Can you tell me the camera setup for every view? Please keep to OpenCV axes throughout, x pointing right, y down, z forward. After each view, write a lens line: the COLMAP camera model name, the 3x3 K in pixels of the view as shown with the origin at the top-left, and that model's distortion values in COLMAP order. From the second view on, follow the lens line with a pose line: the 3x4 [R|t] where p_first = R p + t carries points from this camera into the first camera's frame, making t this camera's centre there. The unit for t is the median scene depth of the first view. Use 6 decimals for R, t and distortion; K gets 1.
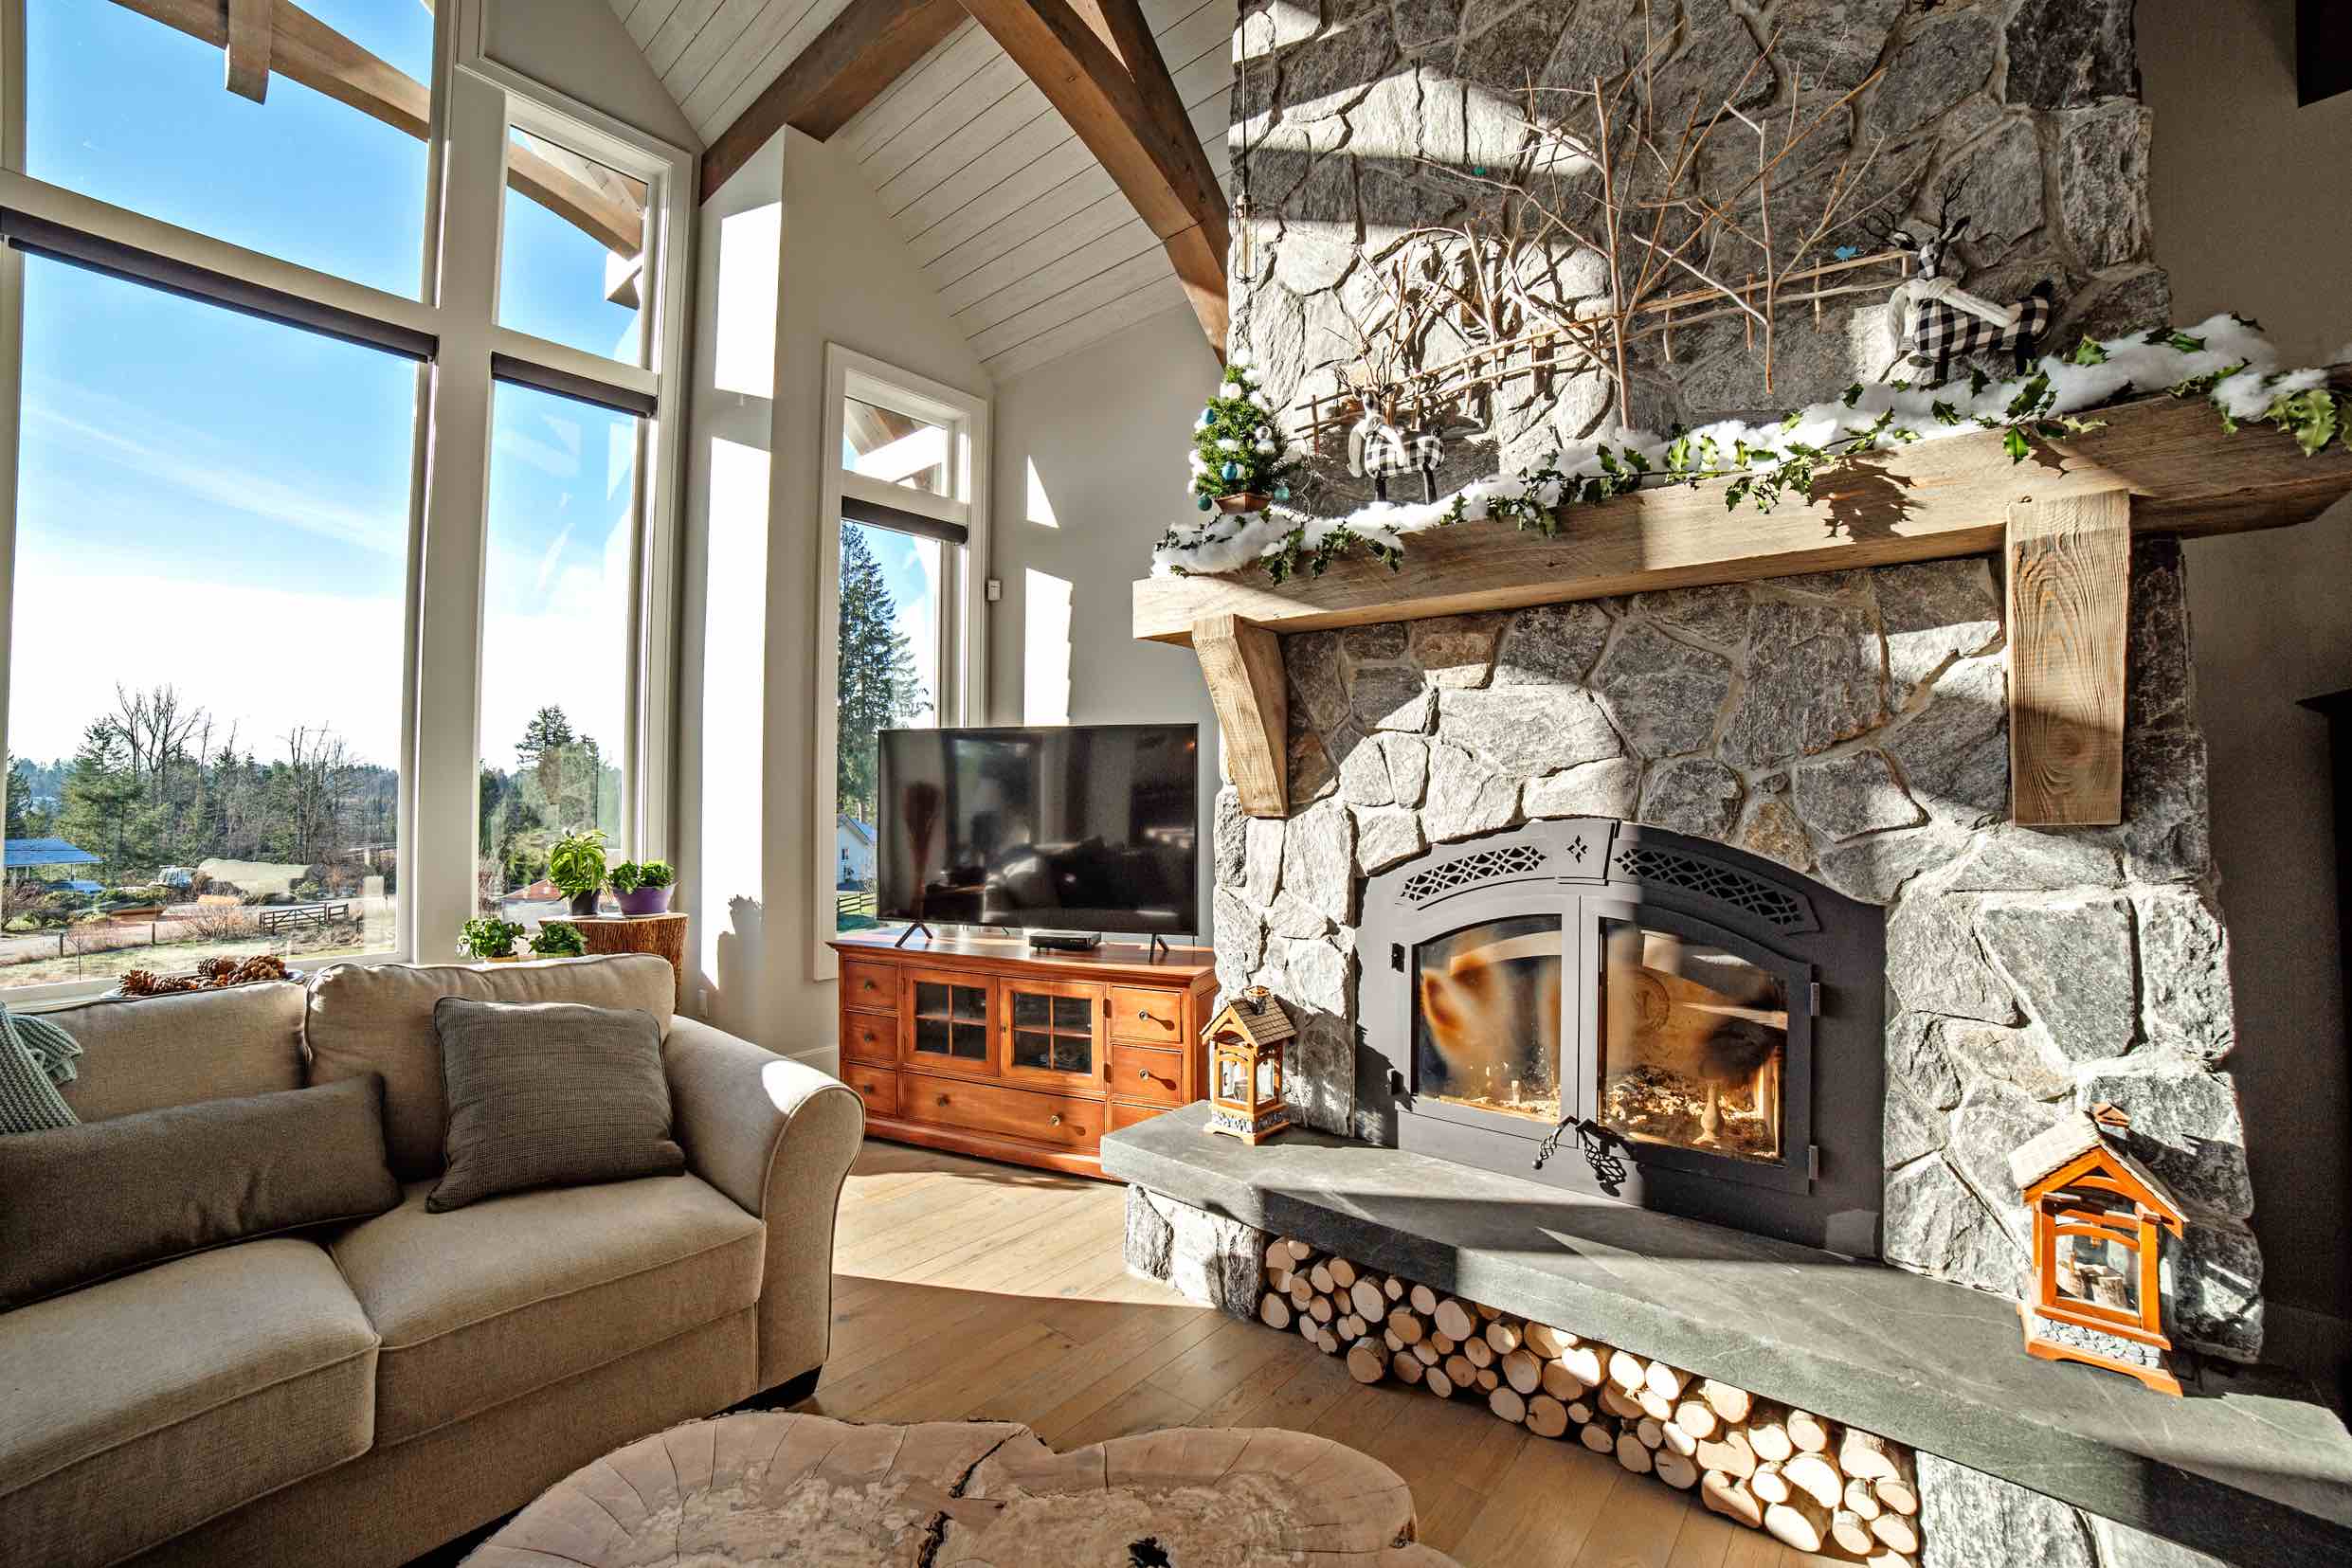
lens RADIAL K [[958.4, 0, 1174.7], [0, 958.4, 768.9], [0, 0, 1]] dist [-0.100659, 0.032696]
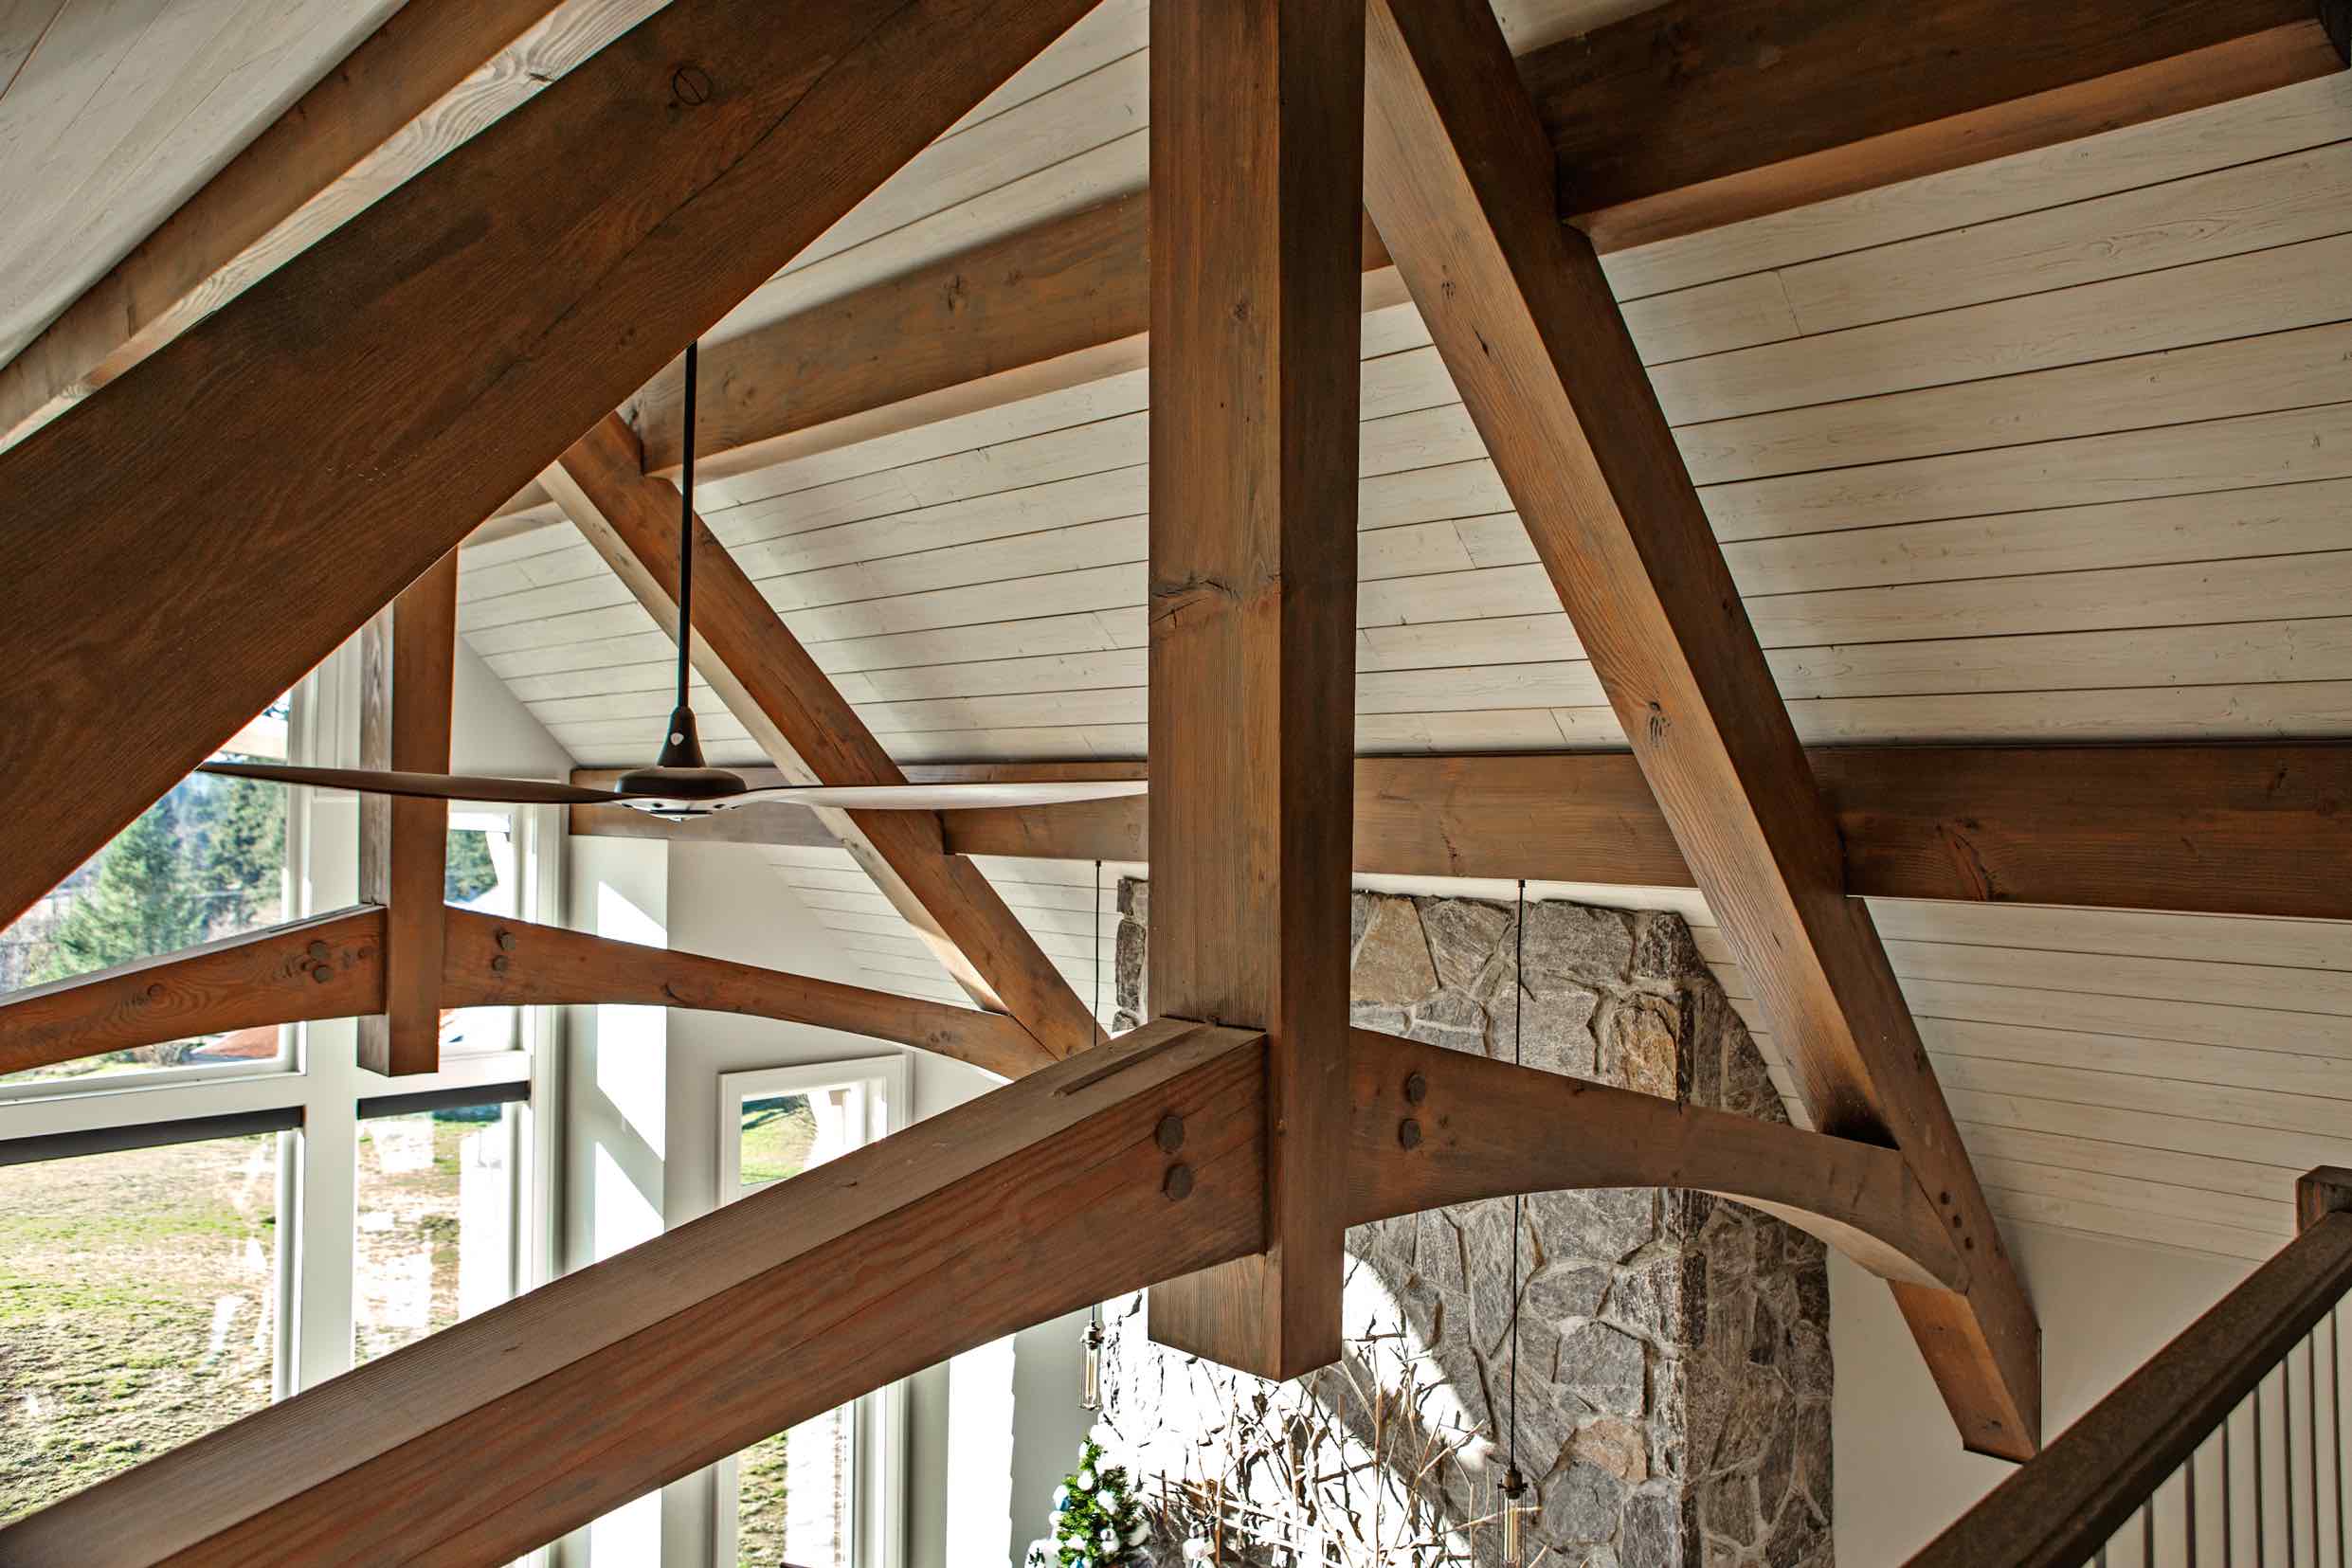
lens RADIAL K [[1671.9, 0, 1176.0], [0, 1671.9, 784.0], [0, 0, 1]] dist [-0.053434, 0.082424]
pose [[0.996354, 0.013010, -0.084321, 0.325333], [-0.011333, 0.999729, 0.020328, -1.270314], [0.084562, -0.019298, 0.996231, -0.927584]]
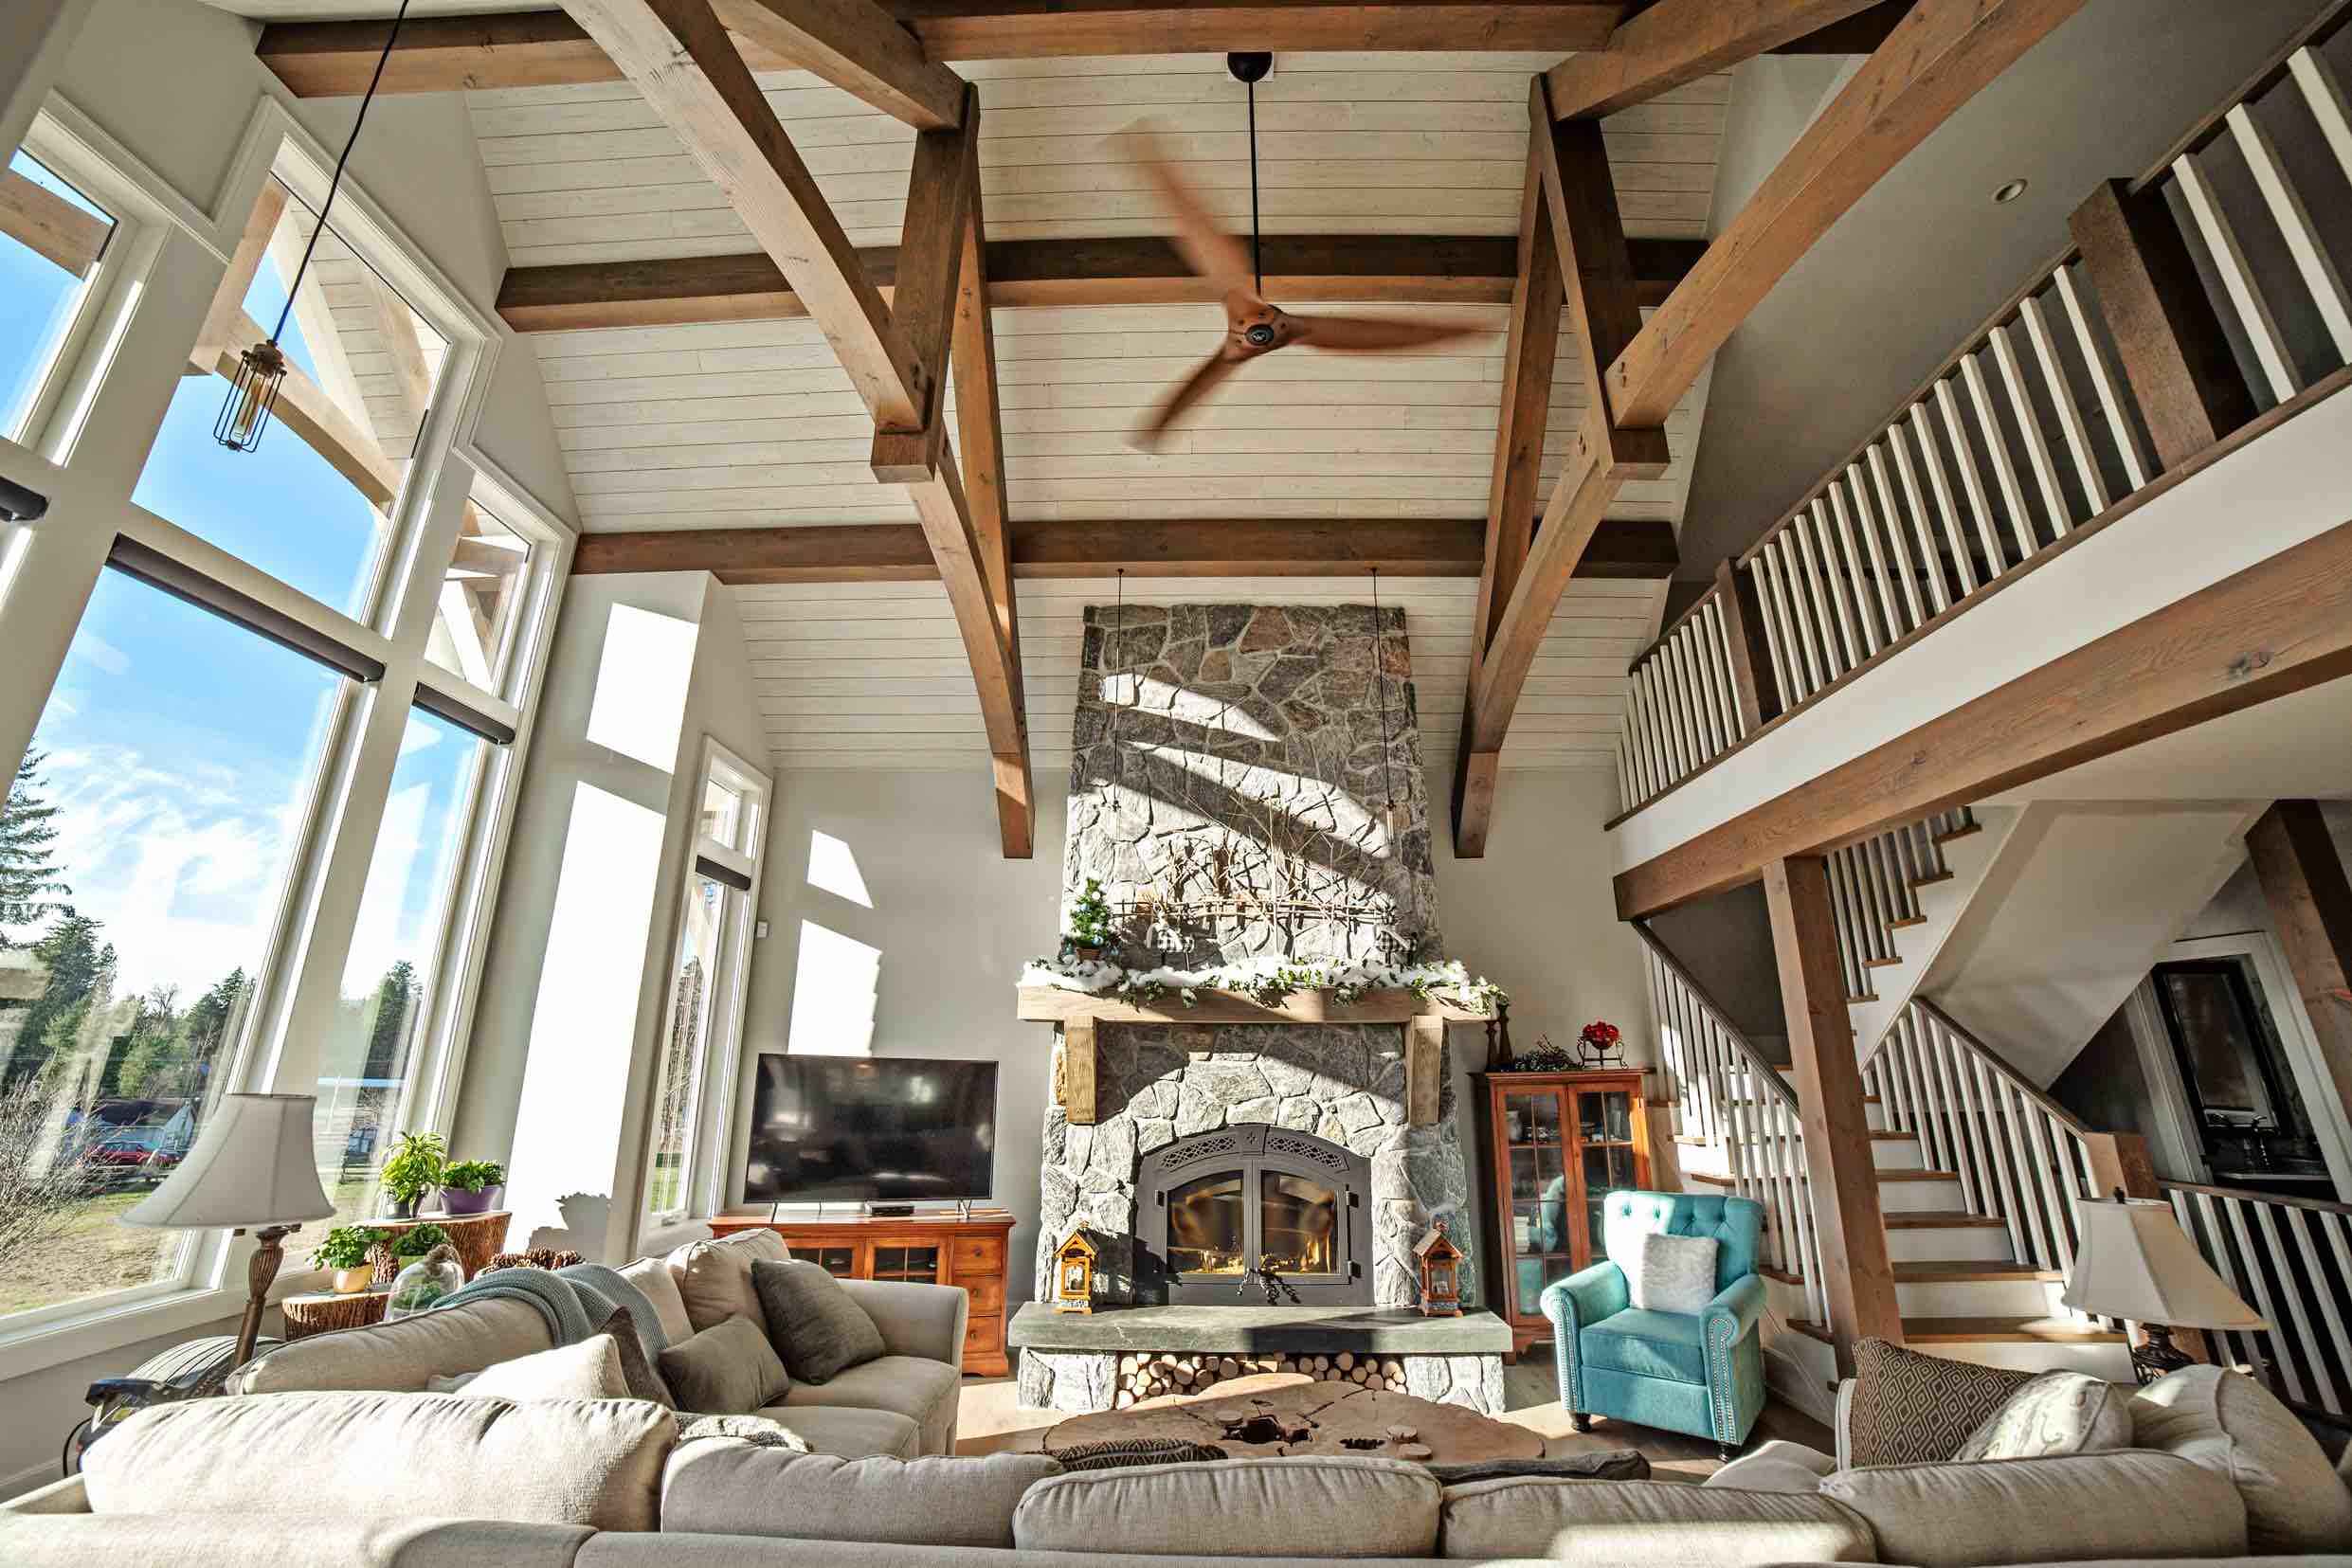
lens RADIAL K [[955.5, 0, 1172.4], [0, 955.5, 778.7], [0, 0, 1]] dist [-0.122602, 0.044296]
pose [[0.778795, 0.190568, 0.597631, -1.030302], [-0.025160, 0.961459, -0.273796, -0.102638], [-0.626774, 0.198195, 0.753574, -0.611826]]
